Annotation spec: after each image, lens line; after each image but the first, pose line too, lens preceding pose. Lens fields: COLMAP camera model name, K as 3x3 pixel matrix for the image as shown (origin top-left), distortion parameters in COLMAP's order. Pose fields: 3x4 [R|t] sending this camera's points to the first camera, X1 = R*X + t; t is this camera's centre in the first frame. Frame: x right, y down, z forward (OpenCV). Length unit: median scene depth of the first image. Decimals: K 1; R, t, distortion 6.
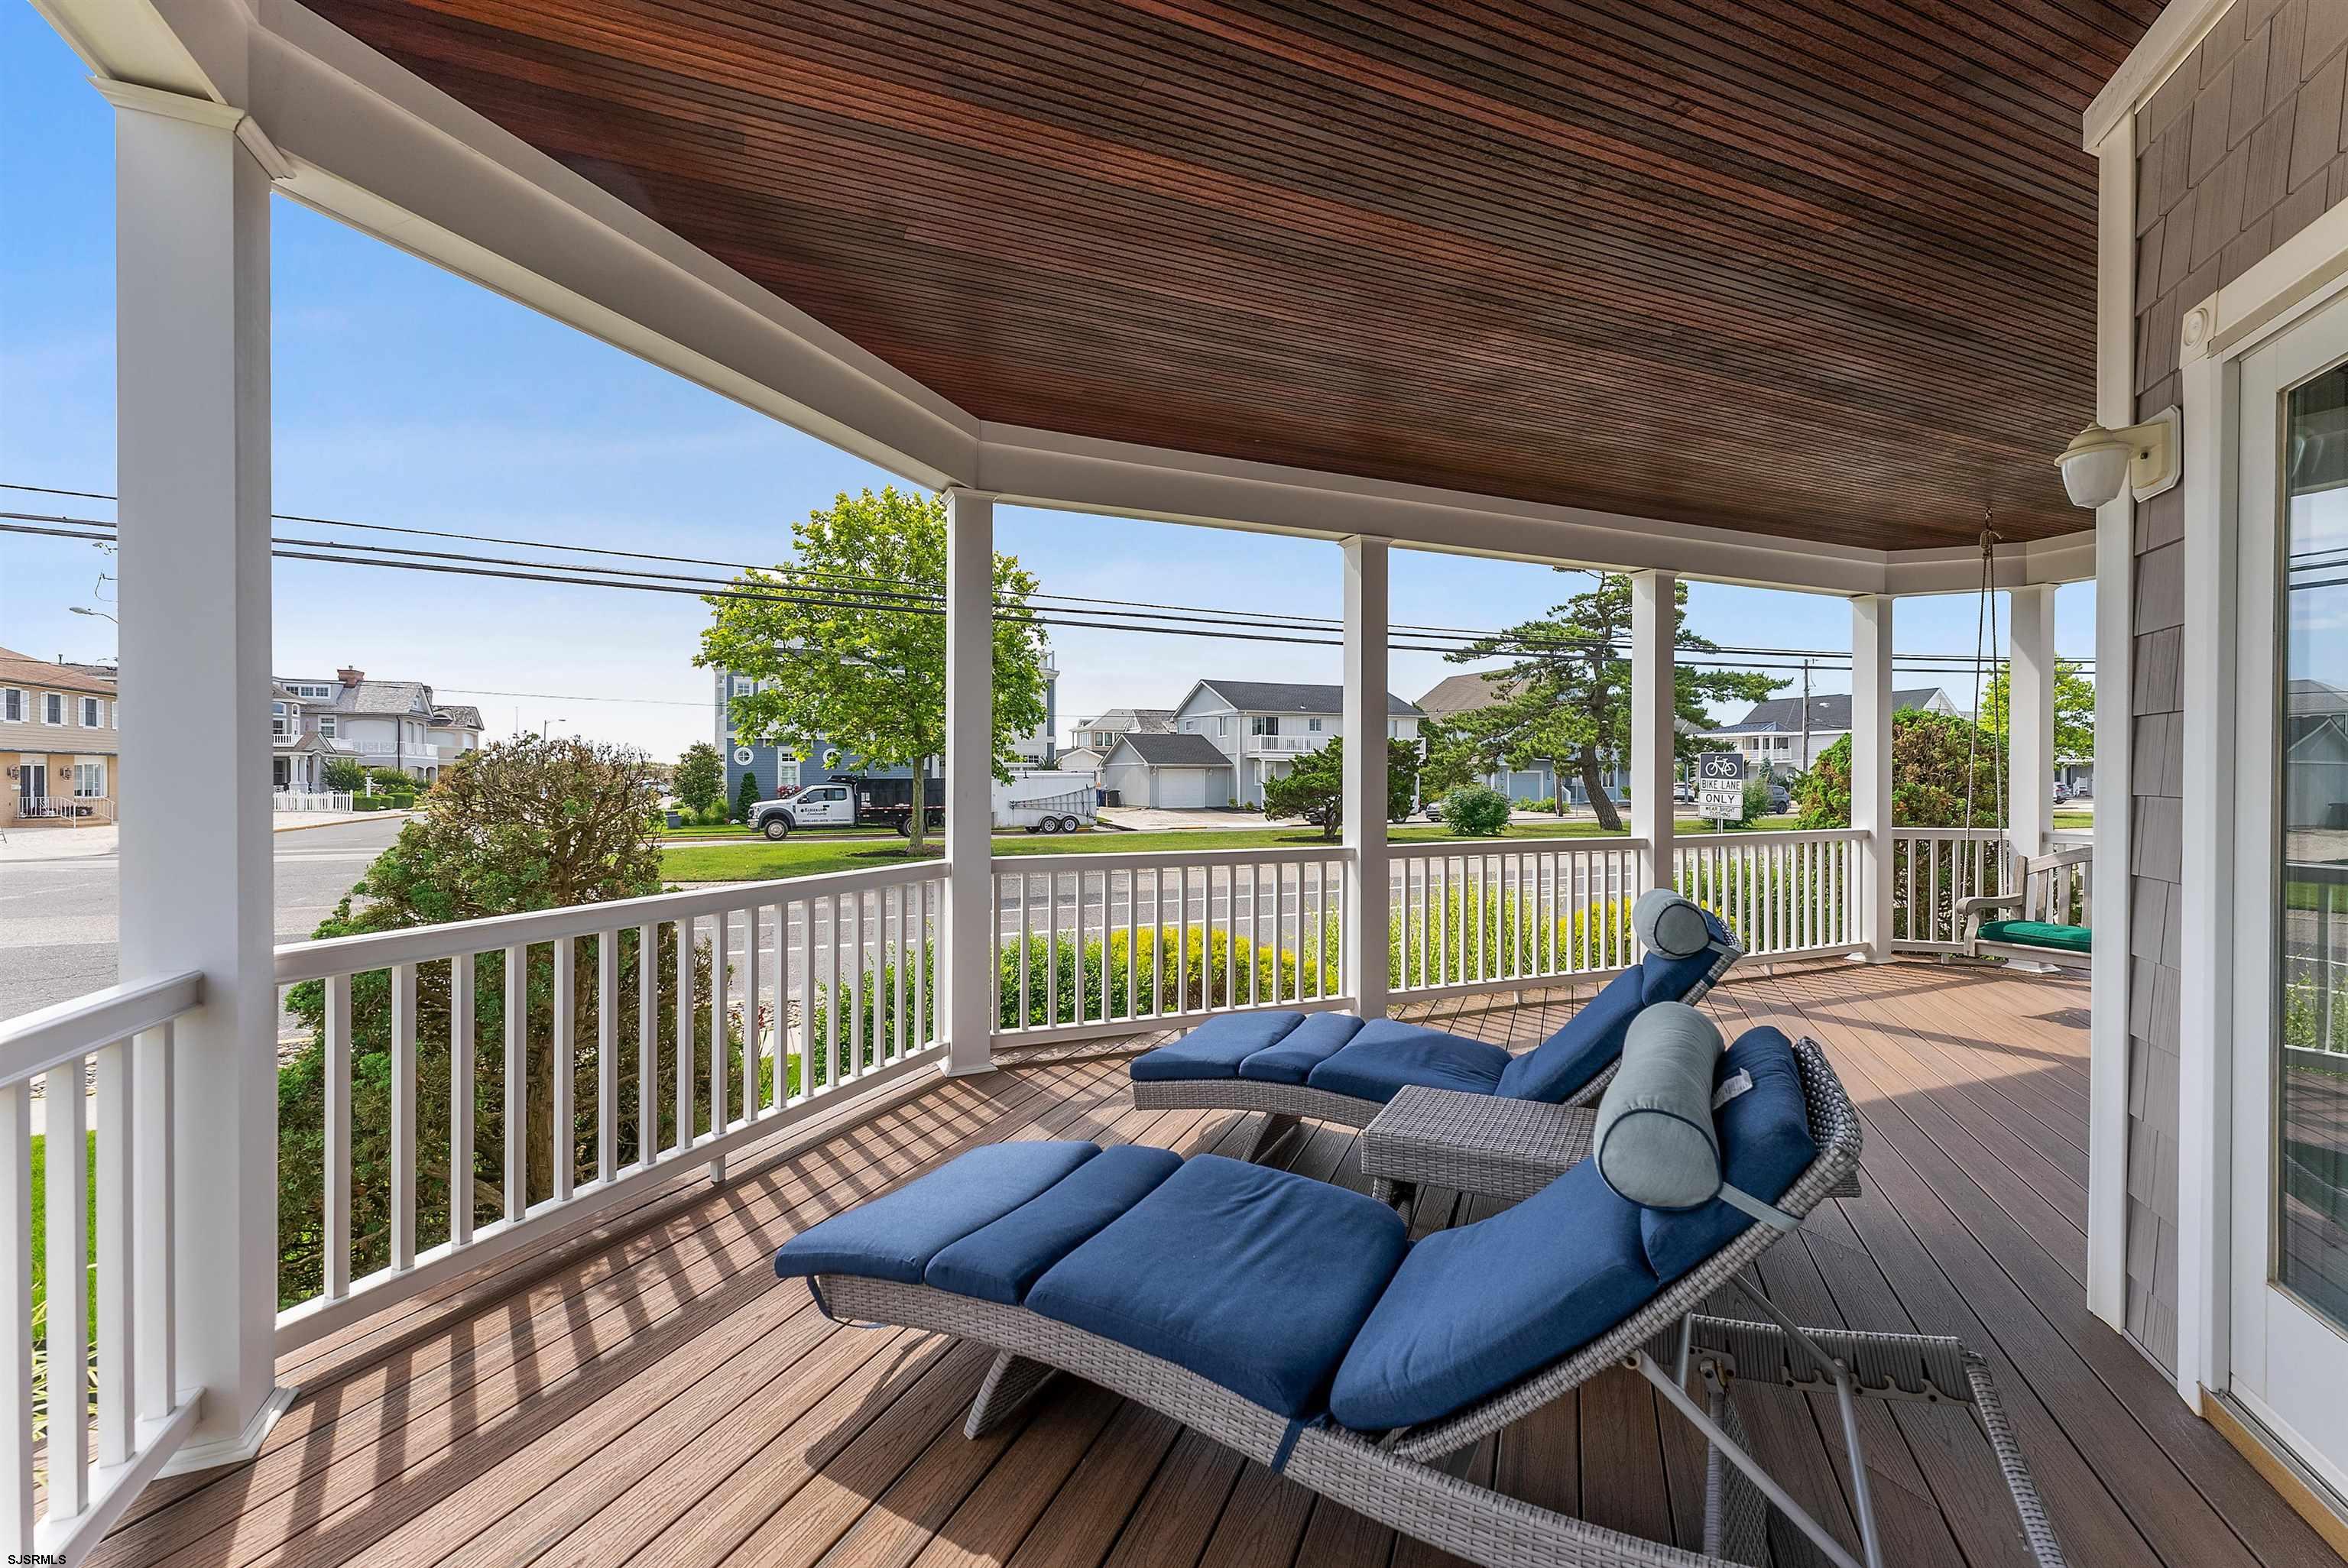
lens RADIAL K [[935.1, 0, 1146.5], [0, 935.1, 780.7], [0, 0, 1]] dist [-0.001493, 0.000095]
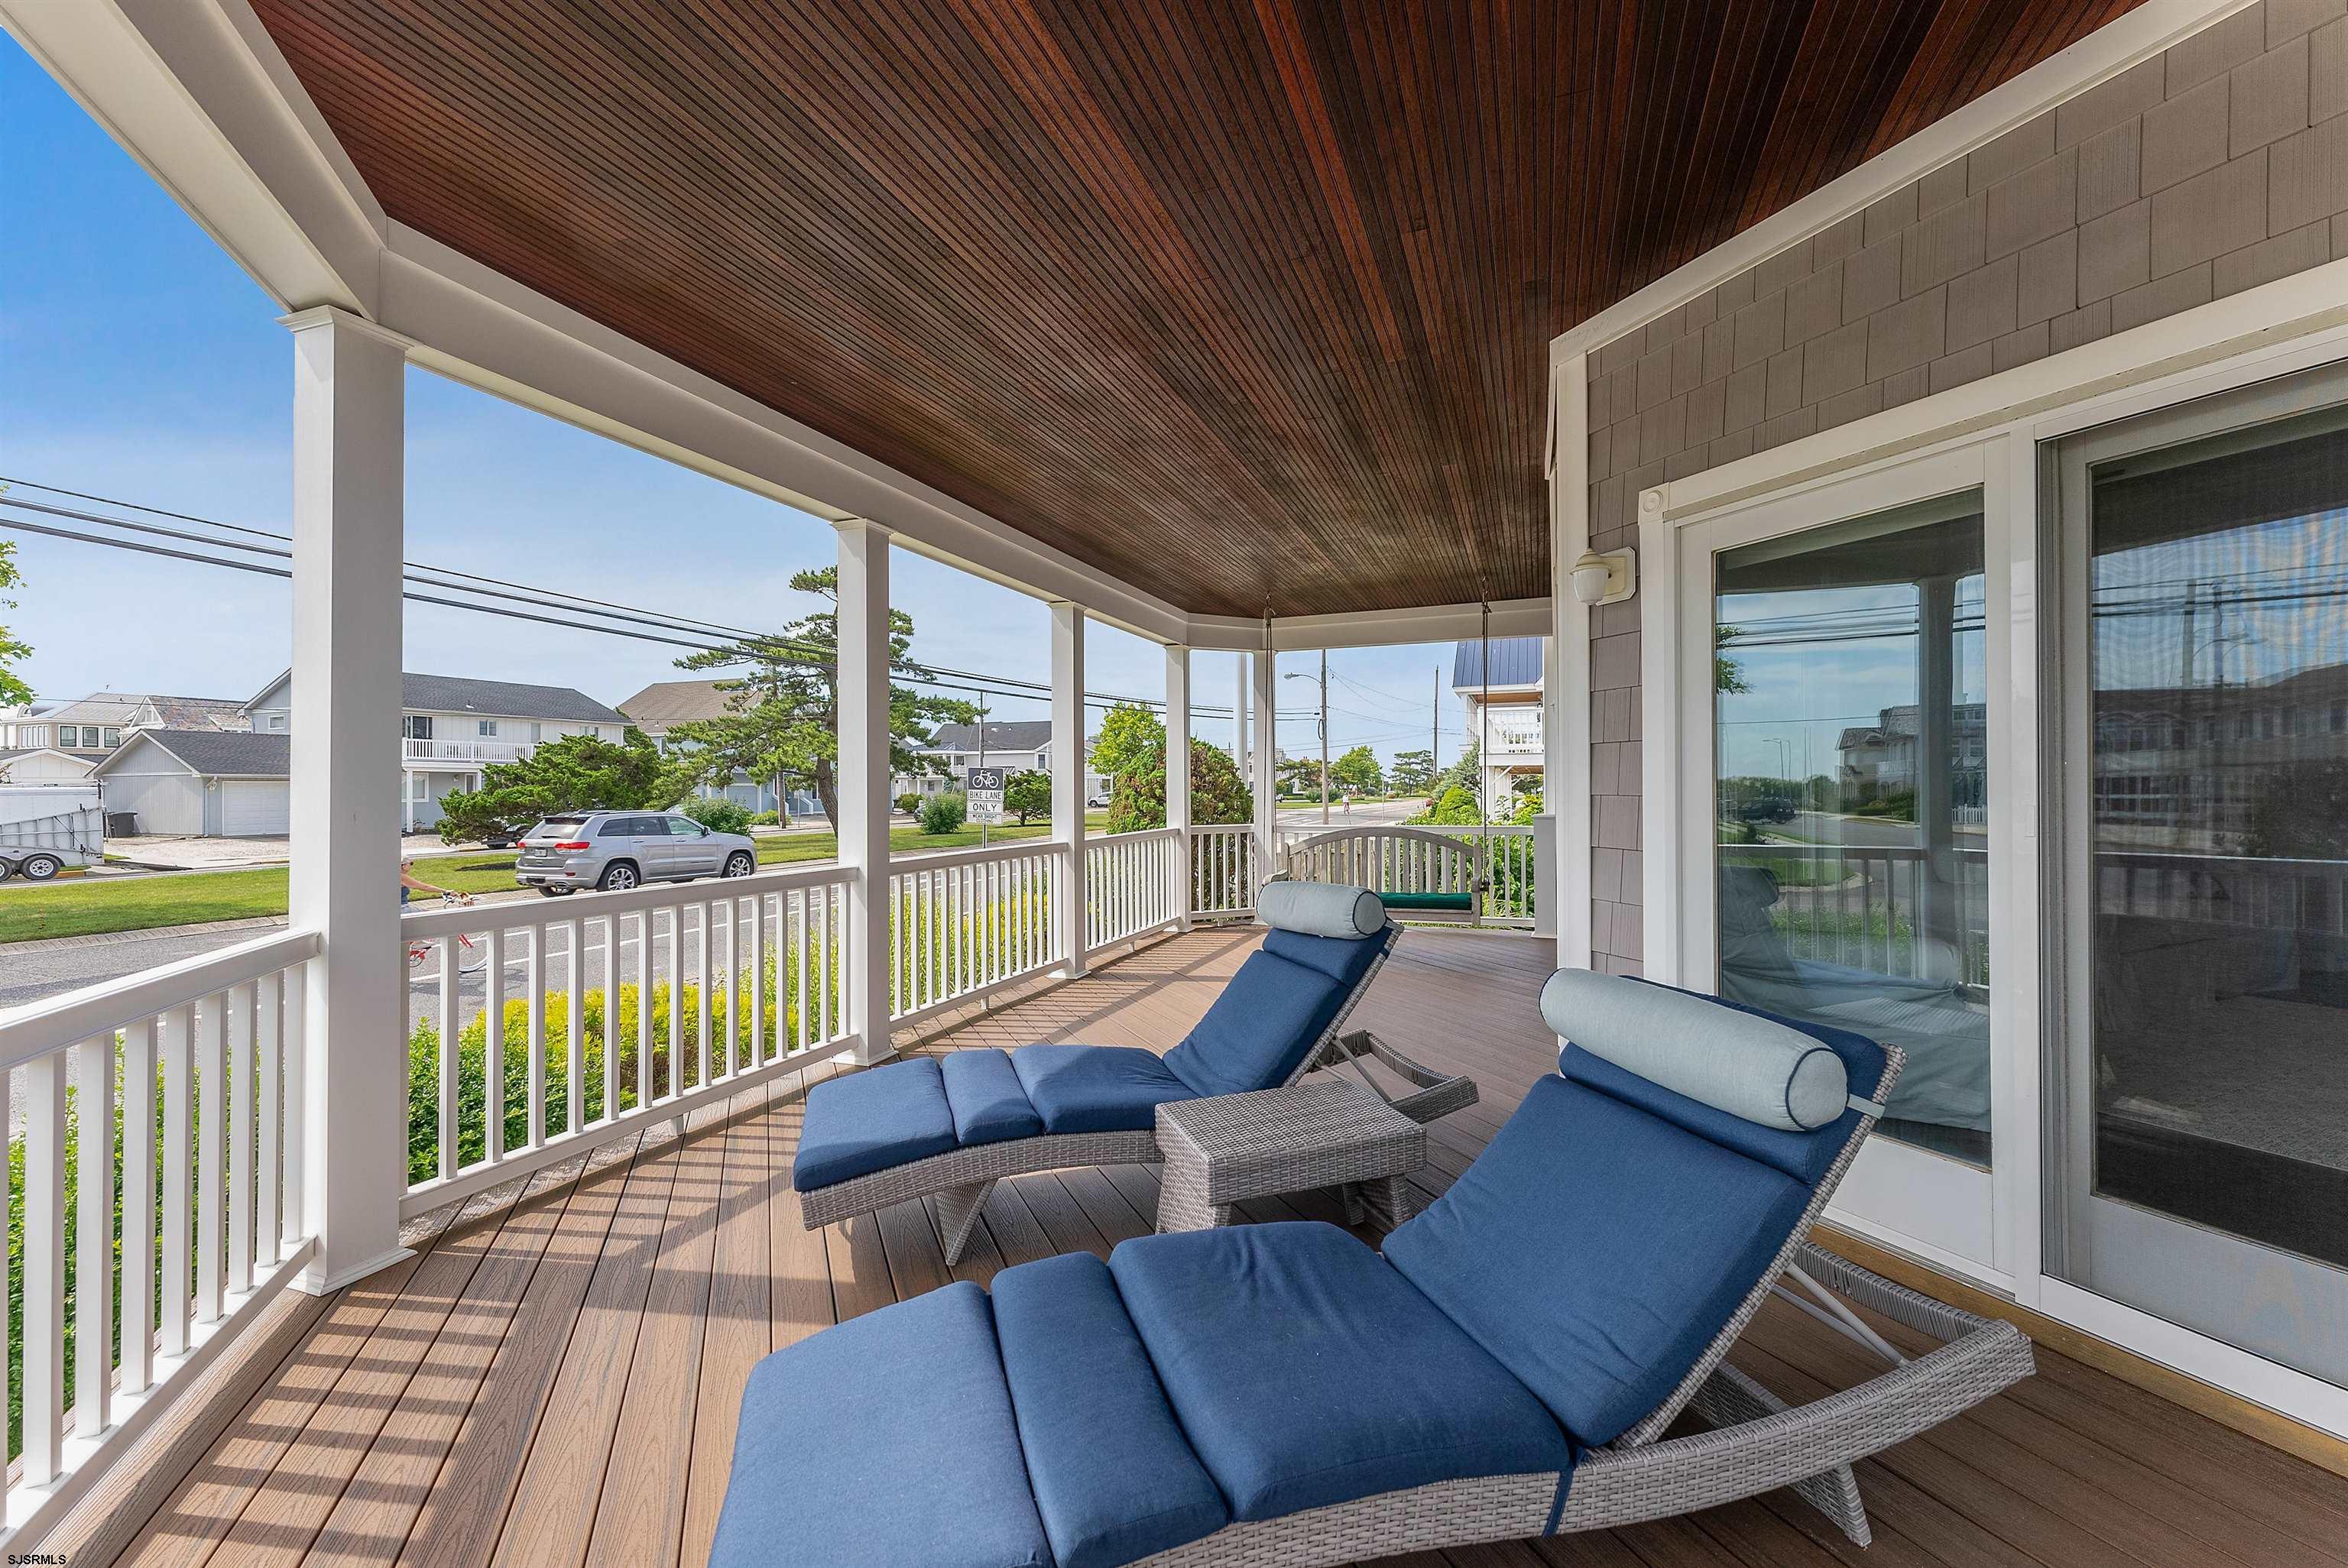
lens RADIAL K [[935.1, 0, 1146.5], [0, 935.1, 780.7], [0, 0, 1]] dist [-0.001493, 0.000095]
pose [[0.705673, 0.002263, 0.708534, -0.249753], [0.007577, 0.999914, -0.010740, 0.001347], [-0.708497, 0.012947, 0.705595, 0.196482]]
